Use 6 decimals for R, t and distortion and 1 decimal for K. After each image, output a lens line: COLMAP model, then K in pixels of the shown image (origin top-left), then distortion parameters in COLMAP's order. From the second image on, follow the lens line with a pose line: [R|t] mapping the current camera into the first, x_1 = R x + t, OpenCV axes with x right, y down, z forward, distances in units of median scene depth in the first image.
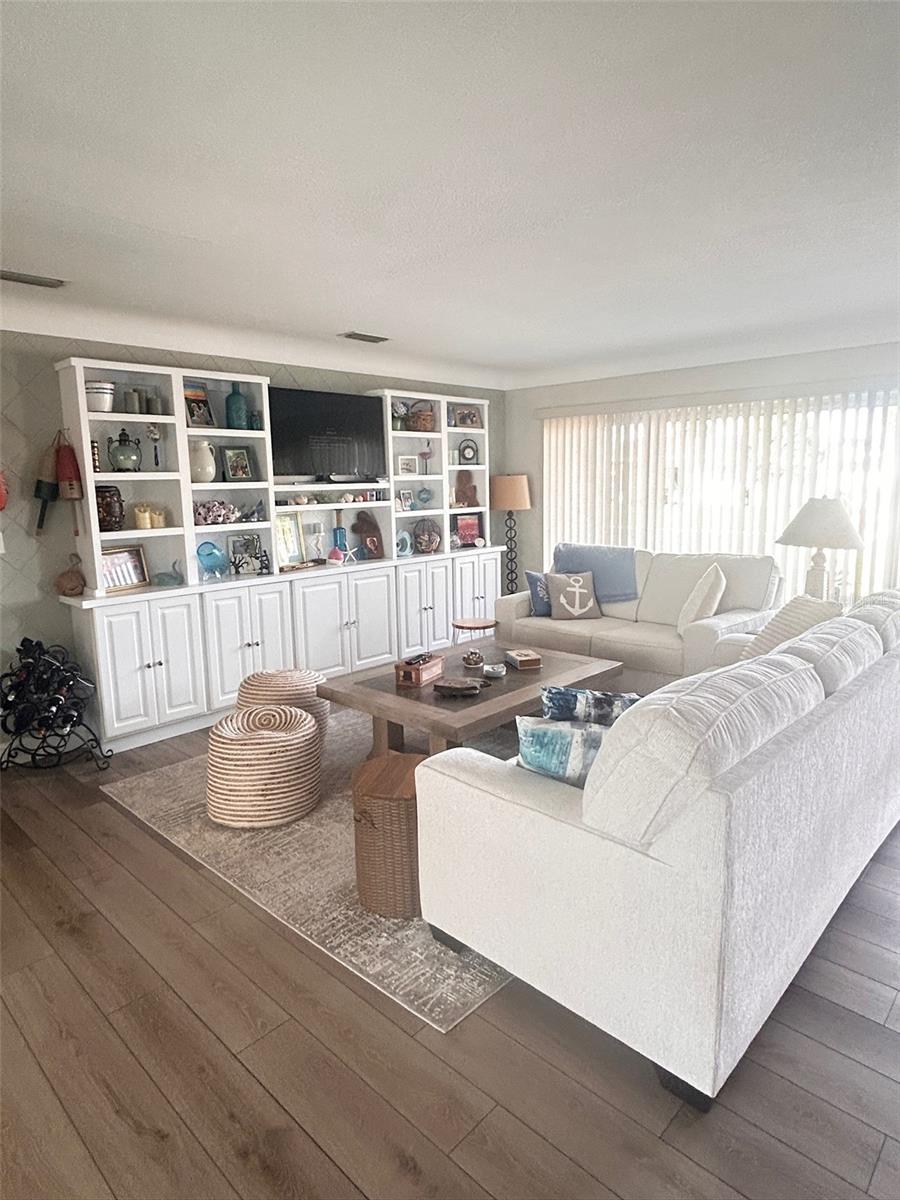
lens RADIAL K [[697.9, 0, 449.9], [0, 697.9, 596.8], [0, 0, 1]] dist [-0.003355, 0.001313]
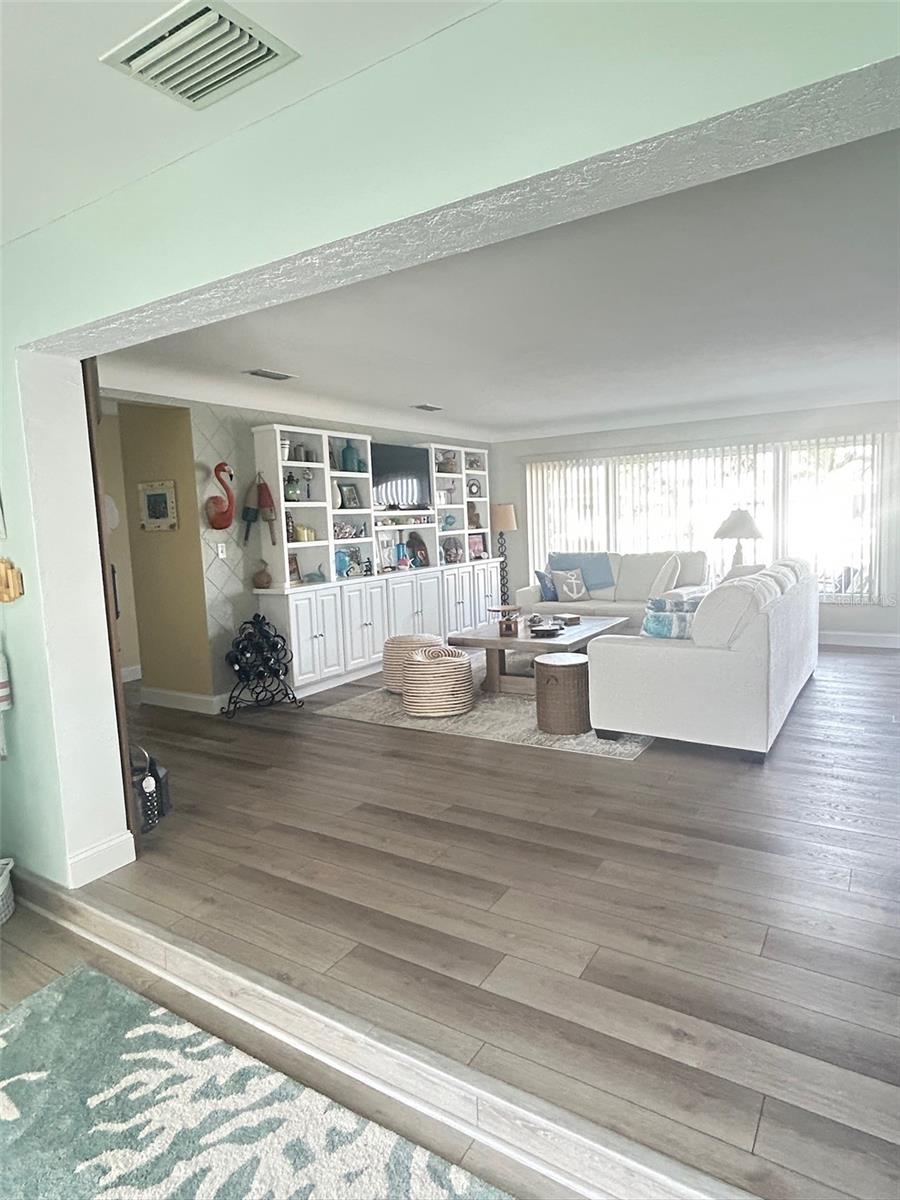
lens RADIAL K [[687.3, 0, 450.0], [0, 687.3, 600.0], [0, 0, 1]] dist [-0.000722, 0.000285]
pose [[0.982145, -0.043598, 0.183002, -0.332640], [0.053732, 0.997263, -0.050783, 0.088189], [-0.180287, 0.059710, 0.981800, -0.341995]]
